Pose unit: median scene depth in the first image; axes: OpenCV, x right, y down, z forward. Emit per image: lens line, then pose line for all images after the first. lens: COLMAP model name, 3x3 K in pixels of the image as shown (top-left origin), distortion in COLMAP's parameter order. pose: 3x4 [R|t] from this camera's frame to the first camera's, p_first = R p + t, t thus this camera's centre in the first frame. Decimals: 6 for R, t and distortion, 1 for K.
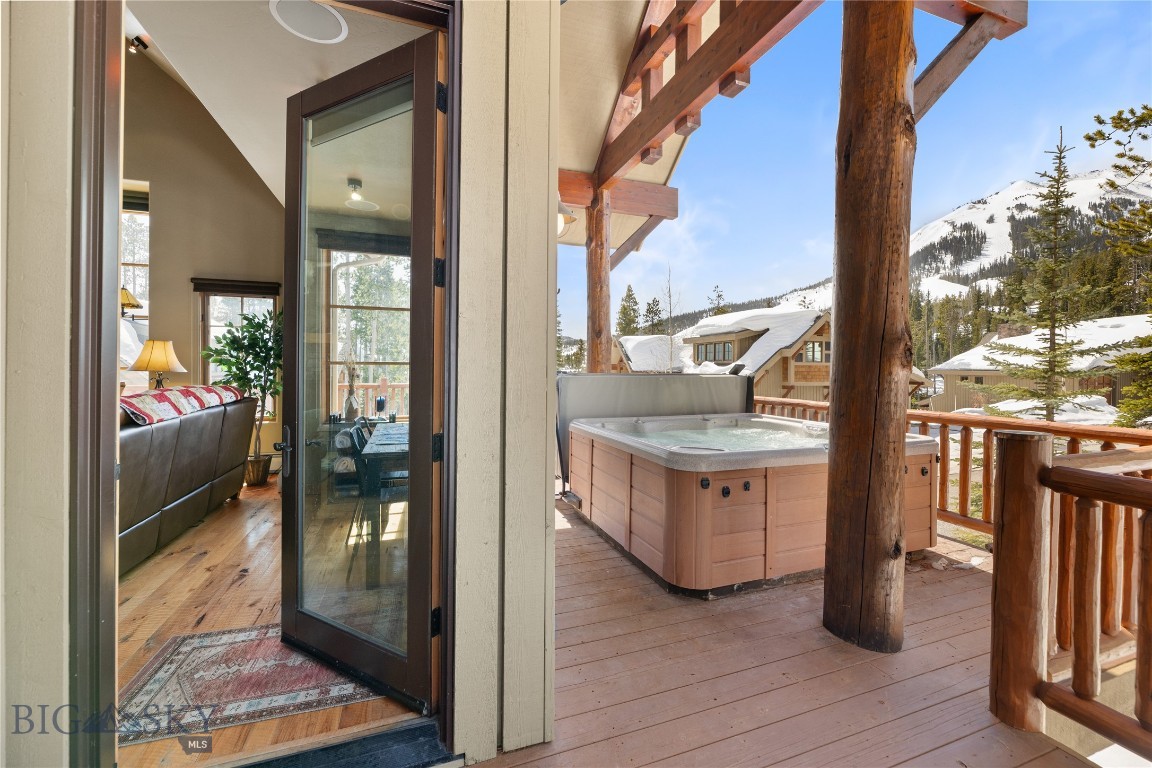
lens RADIAL K [[464.8, 0, 575.9], [0, 464.8, 372.3], [0, 0, 1]] dist [-0.001671, 0.000072]
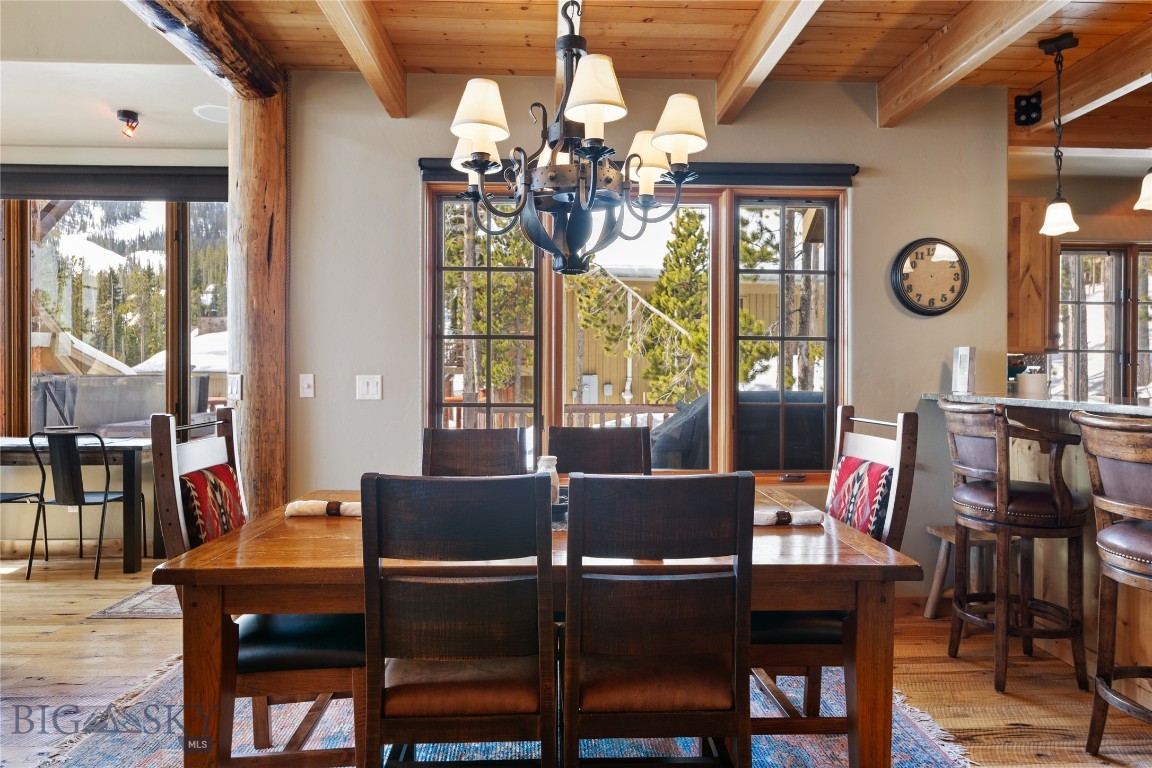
lens RADIAL K [[717.1, 0, 575.5], [0, 717.1, 379.6], [0, 0, 1]] dist [0.001756, -0.005109]
pose [[0.296167, -0.015852, 0.955005, -0.684414], [0.011133, 0.999852, 0.013144, 0.002392], [-0.955071, 0.006740, 0.296299, -0.189091]]
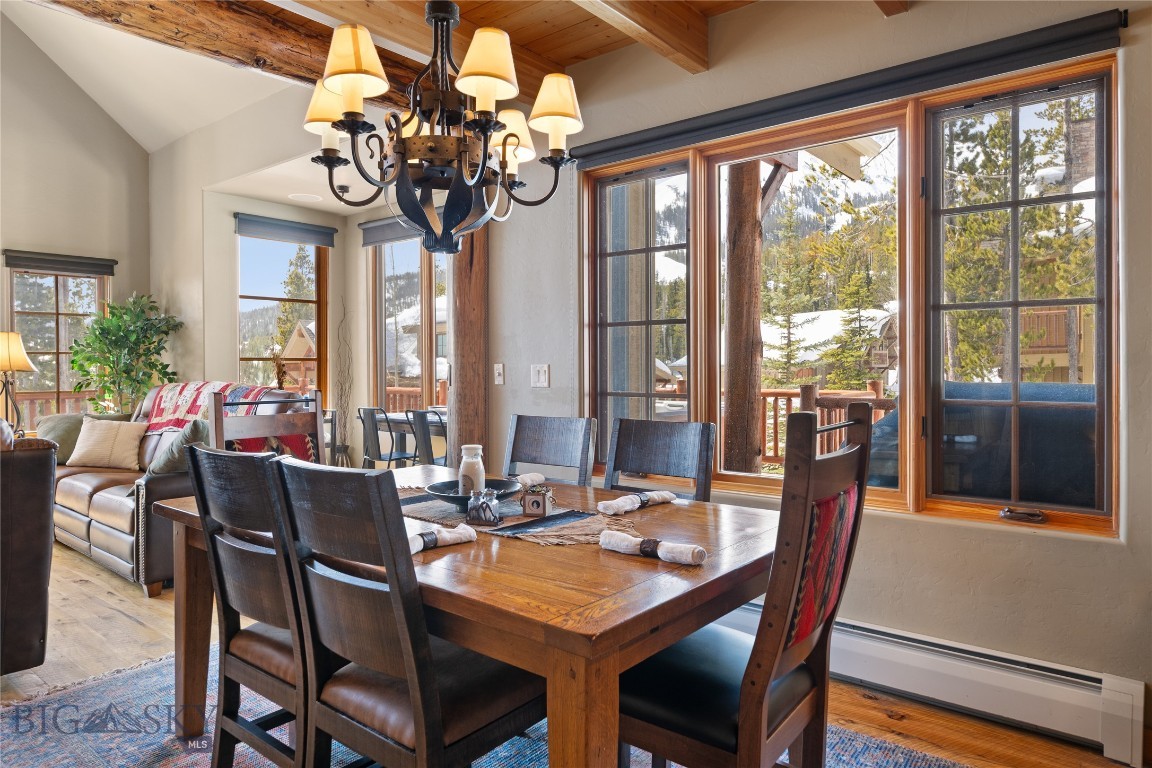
lens RADIAL K [[717.1, 0, 577.8], [0, 717.1, 378.2], [0, 0, 1]] dist [0.001756, -0.005109]
pose [[0.855813, -0.020307, 0.516886, -0.488474], [0.017797, 0.999793, 0.009813, 0.010574], [-0.516978, 0.000801, 0.855998, -0.380408]]
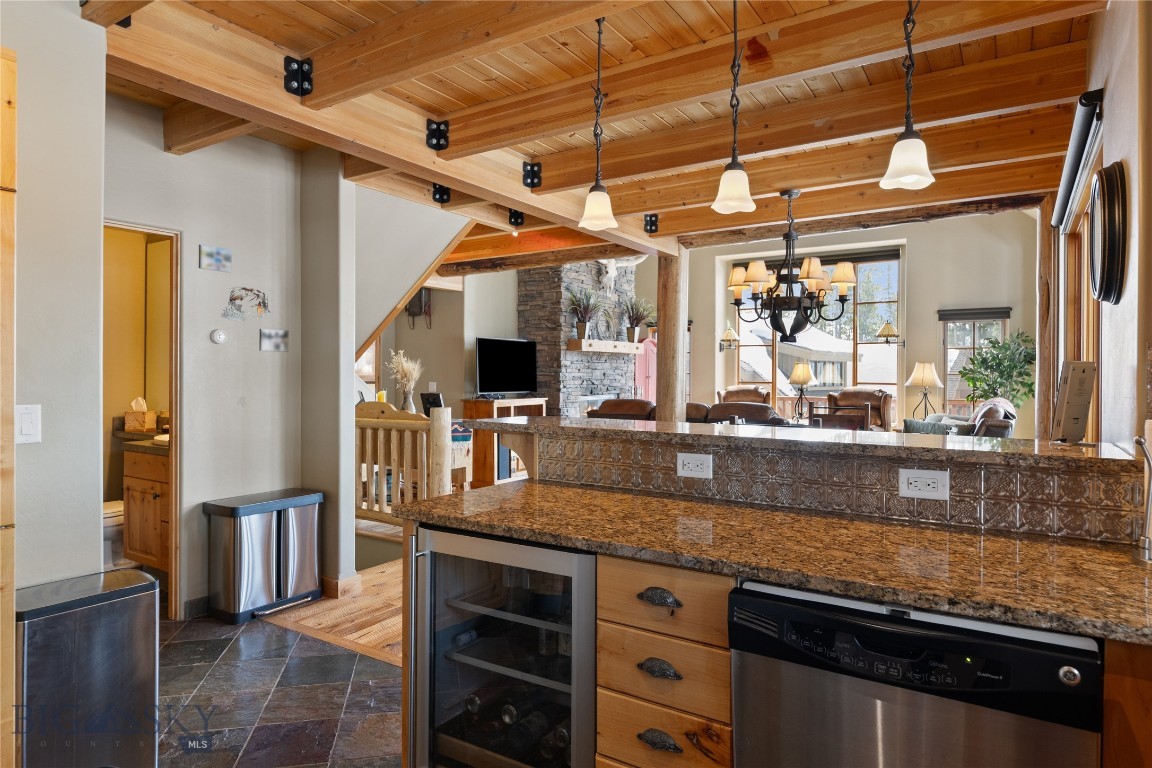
lens RADIAL K [[682.7, 0, 576.1], [0, 682.7, 377.6], [0, 0, 1]] dist [0.004275, 0.001293]
pose [[0.605989, -0.000717, -0.795473, 0.022691], [-0.012584, 0.999866, -0.010487, 0.004274], [0.795373, 0.016366, 0.605899, -0.653497]]
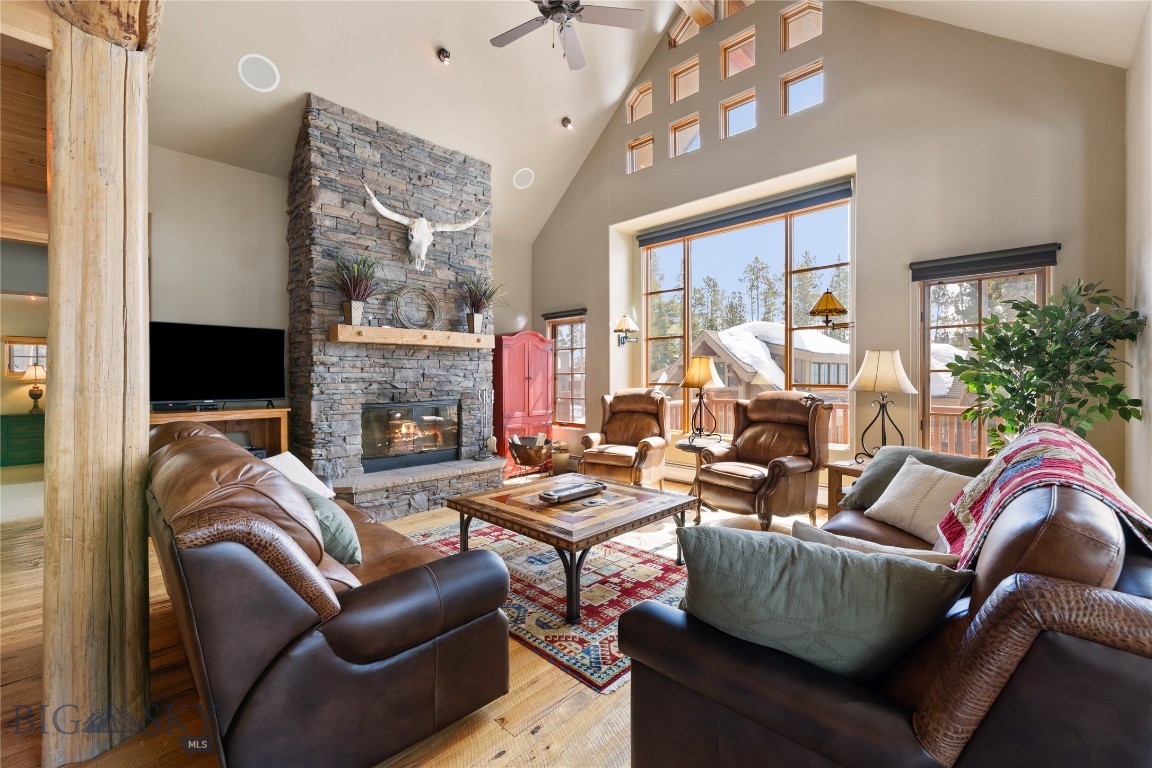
lens RADIAL K [[464.8, 0, 582.1], [0, 464.8, 379.7], [0, 0, 1]] dist [-0.001671, 0.000072]
pose [[0.442764, -0.002527, -0.896634, -0.309522], [-0.009576, 0.999926, -0.007547, -0.007786], [0.896587, 0.011927, 0.442707, 0.166420]]
